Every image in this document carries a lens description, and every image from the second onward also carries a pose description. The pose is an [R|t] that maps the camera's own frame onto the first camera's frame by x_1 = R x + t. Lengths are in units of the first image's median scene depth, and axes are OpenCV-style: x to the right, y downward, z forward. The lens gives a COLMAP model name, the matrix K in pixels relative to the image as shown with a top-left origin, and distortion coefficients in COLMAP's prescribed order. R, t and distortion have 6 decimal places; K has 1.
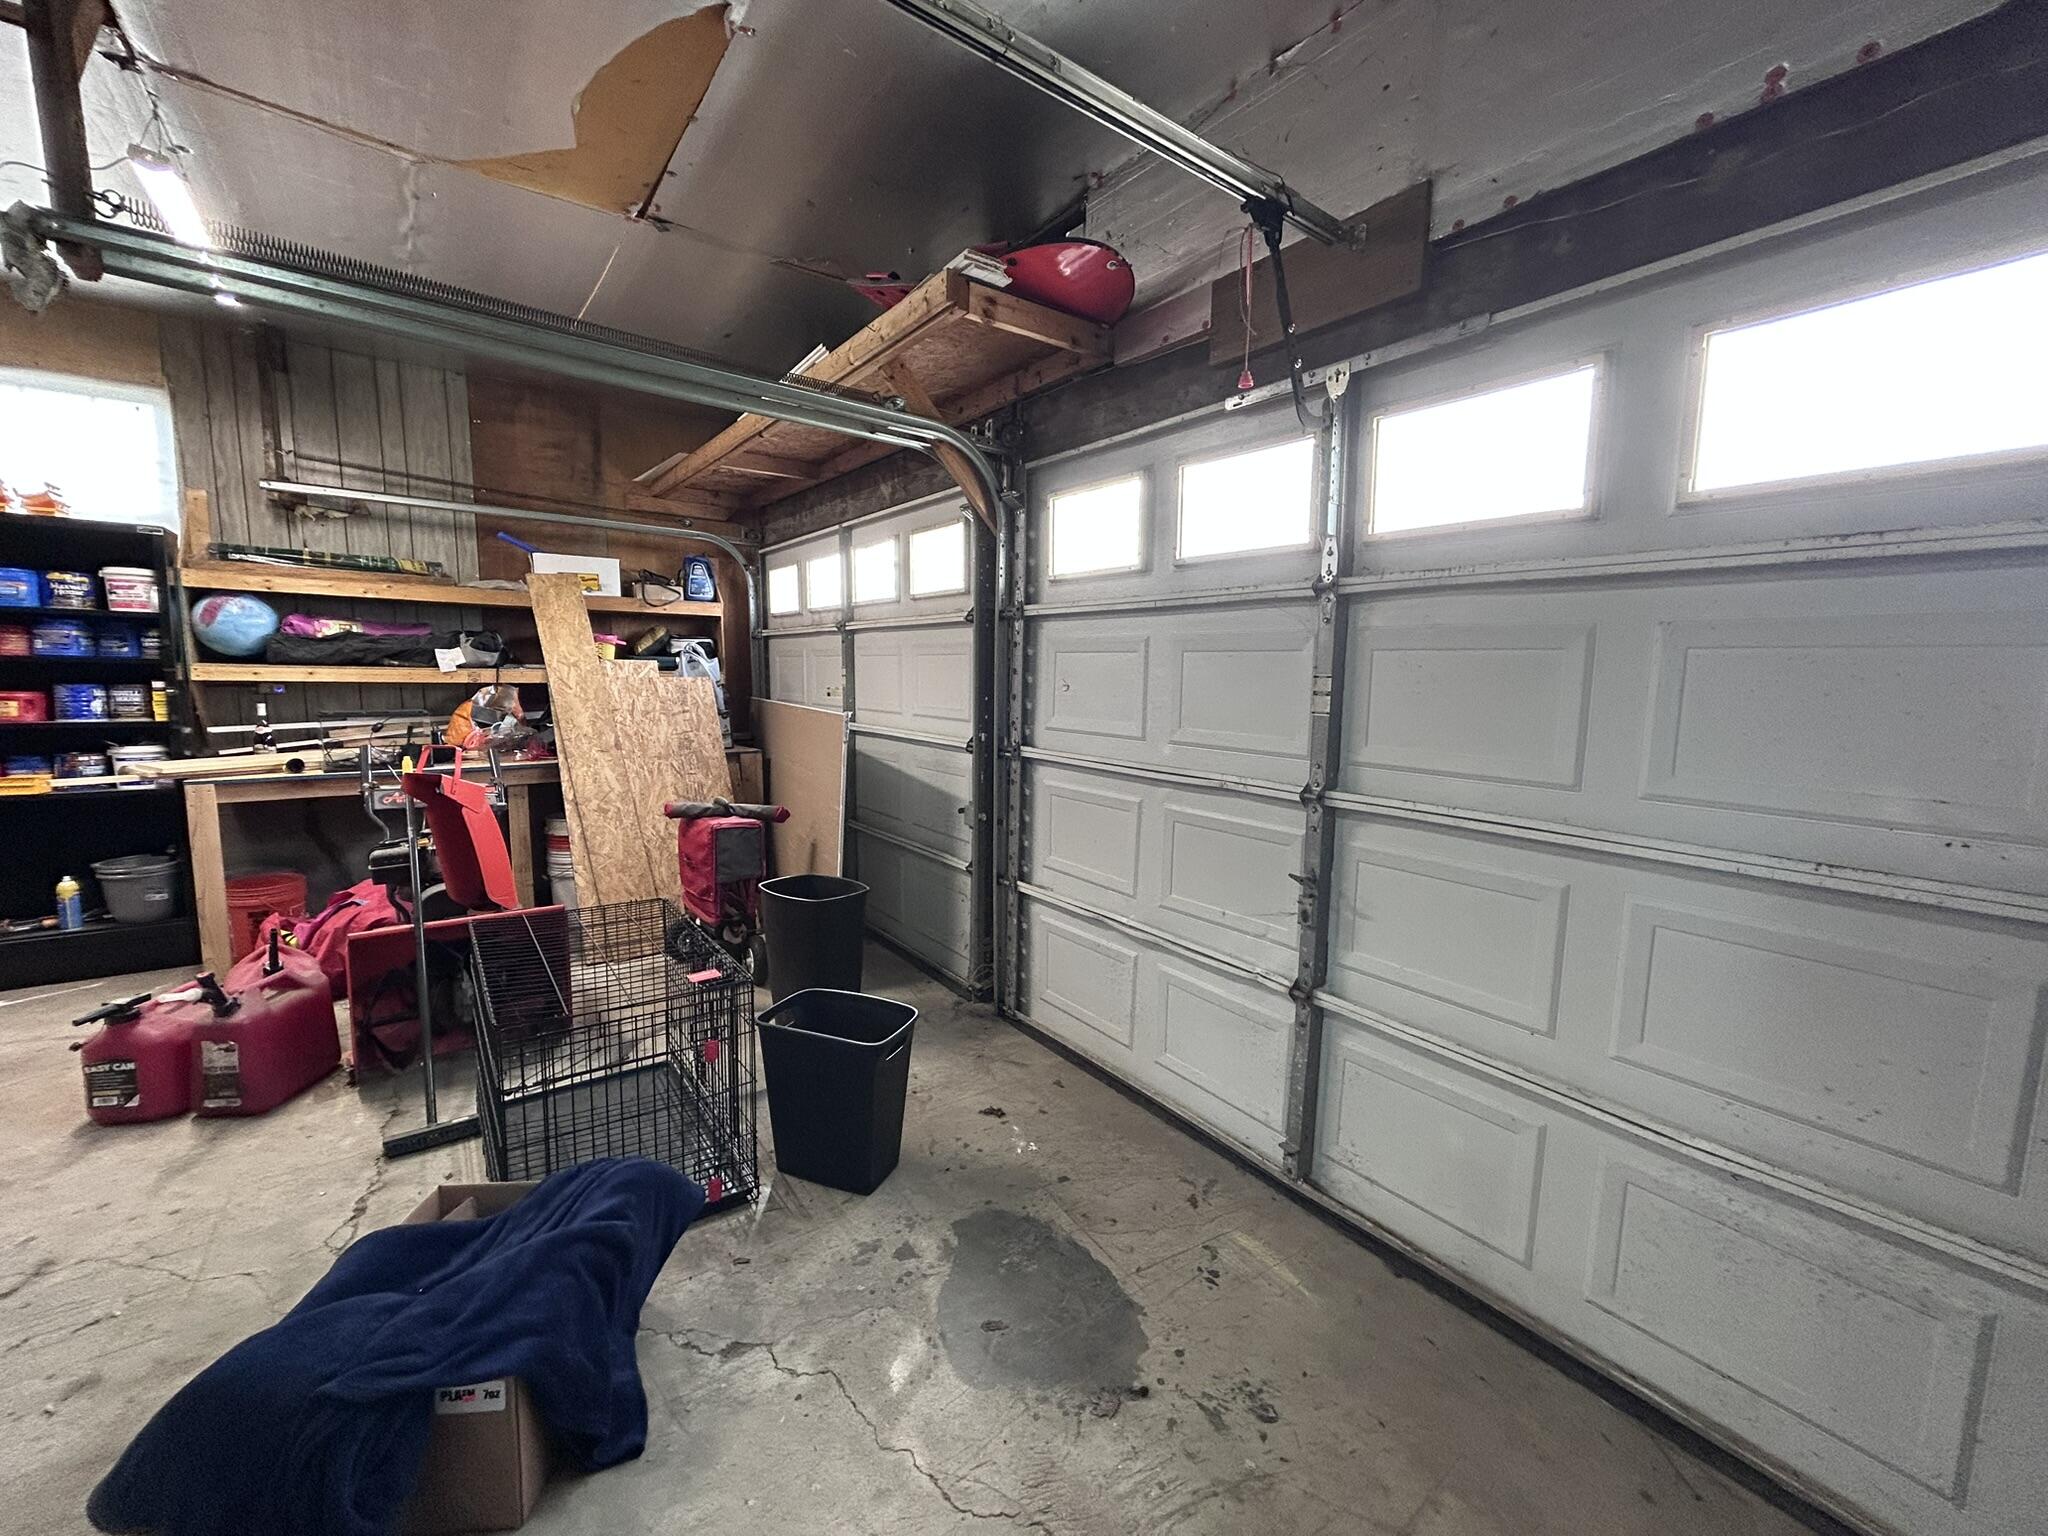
lens RADIAL K [[830.2, 0, 1028.4], [0, 830.2, 770.0], [0, 0, 1]] dist [0.000133, 0.000087]
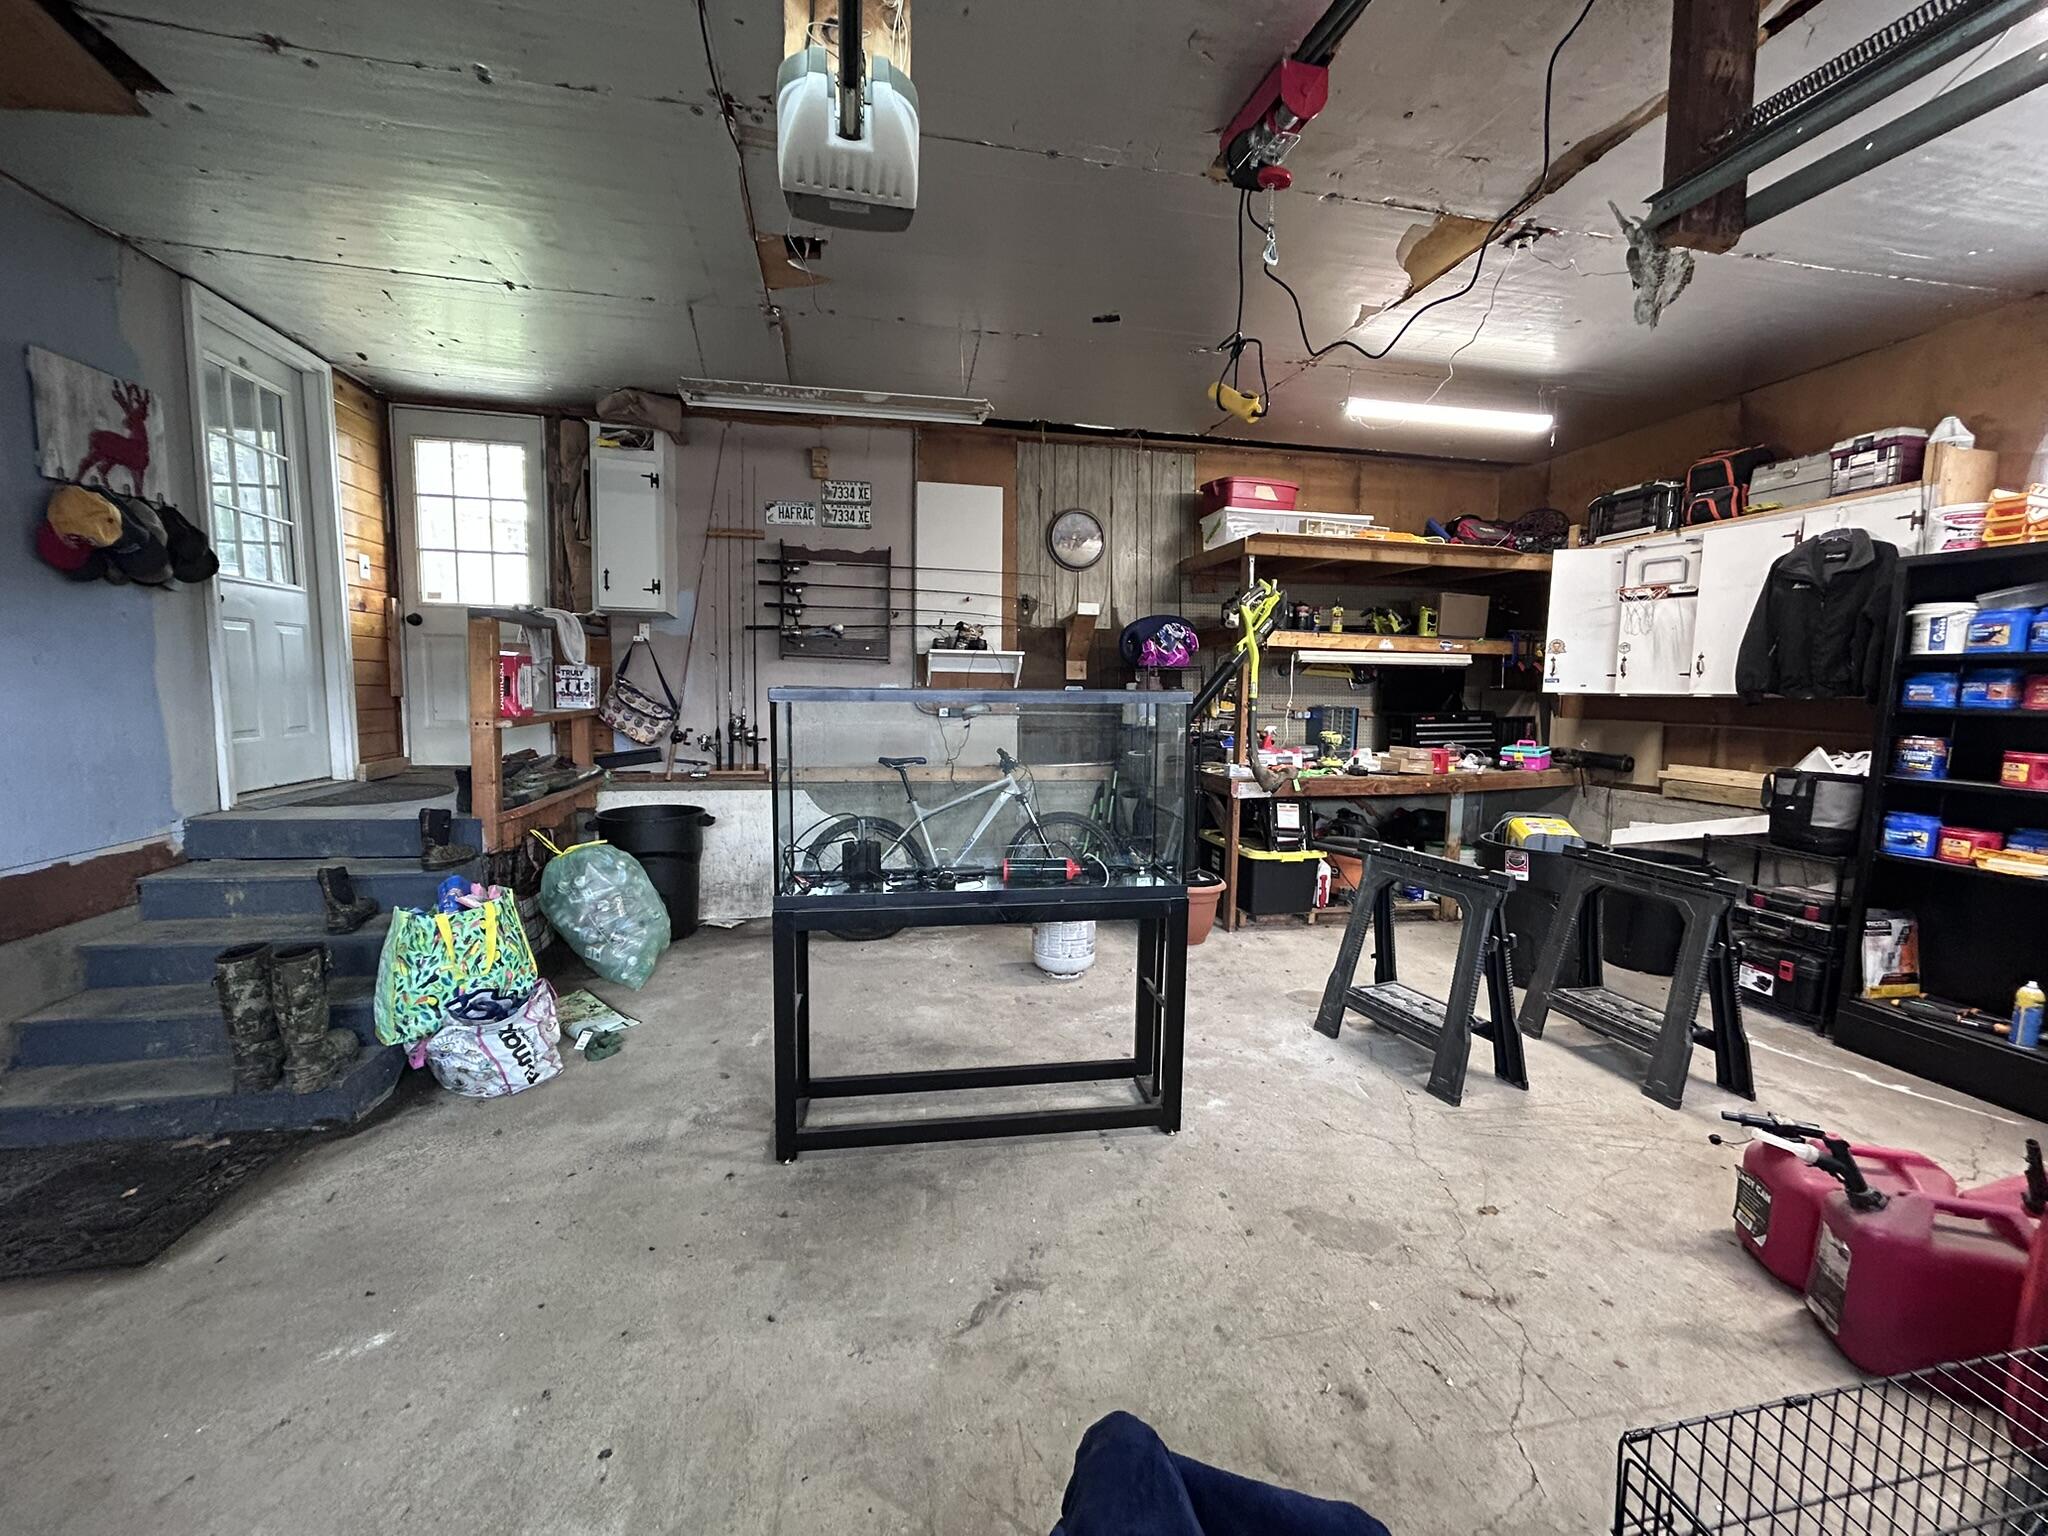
lens RADIAL K [[830.2, 0, 1024.1], [0, 830.2, 764.7], [0, 0, 1]] dist [0.000133, 0.000087]
pose [[-0.415606, 0.062327, -0.907407, -0.045981], [-0.131513, 0.983047, 0.127758, -0.075976], [0.899986, 0.172433, -0.400364, 0.579819]]
